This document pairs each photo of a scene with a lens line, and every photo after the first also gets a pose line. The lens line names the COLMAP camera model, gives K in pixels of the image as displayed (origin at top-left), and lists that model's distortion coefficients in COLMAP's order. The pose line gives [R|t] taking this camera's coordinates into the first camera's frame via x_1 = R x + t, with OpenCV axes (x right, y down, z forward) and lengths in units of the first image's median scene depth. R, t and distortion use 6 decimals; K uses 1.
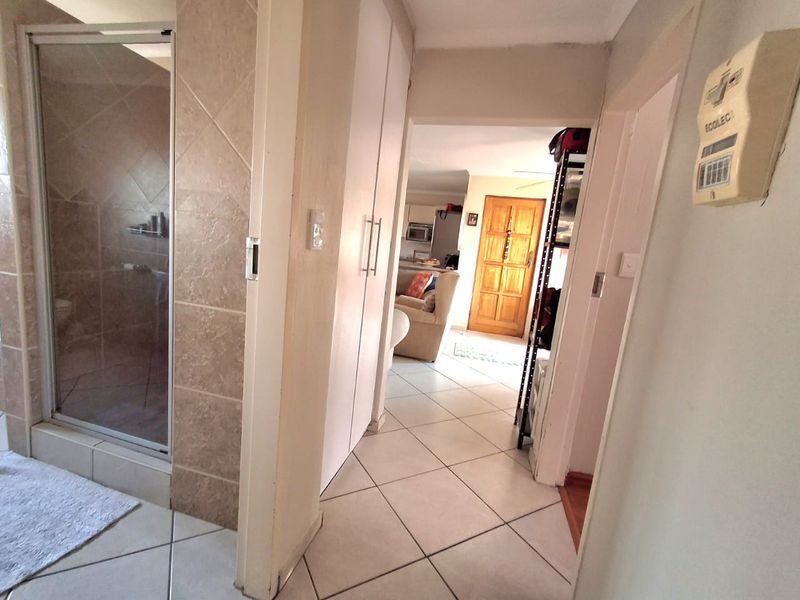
lens RADIAL K [[371.1, 0, 392.2], [0, 371.1, 302.2], [0, 0, 1]] dist [0.003030, 0.014036]
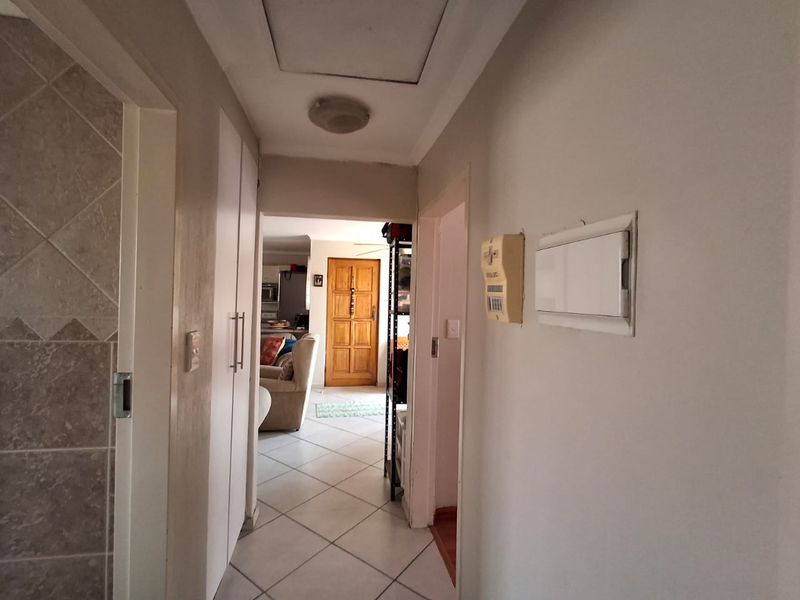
lens RADIAL K [[371.1, 0, 400.0], [0, 371.1, 300.0], [0, 0, 1]] dist [0.004717, -0.001849]
pose [[0.902211, -0.078968, 0.424003, -0.064259], [0.132286, 0.986377, -0.097776, -0.088980], [-0.410506, 0.144304, 0.900367, -0.092043]]
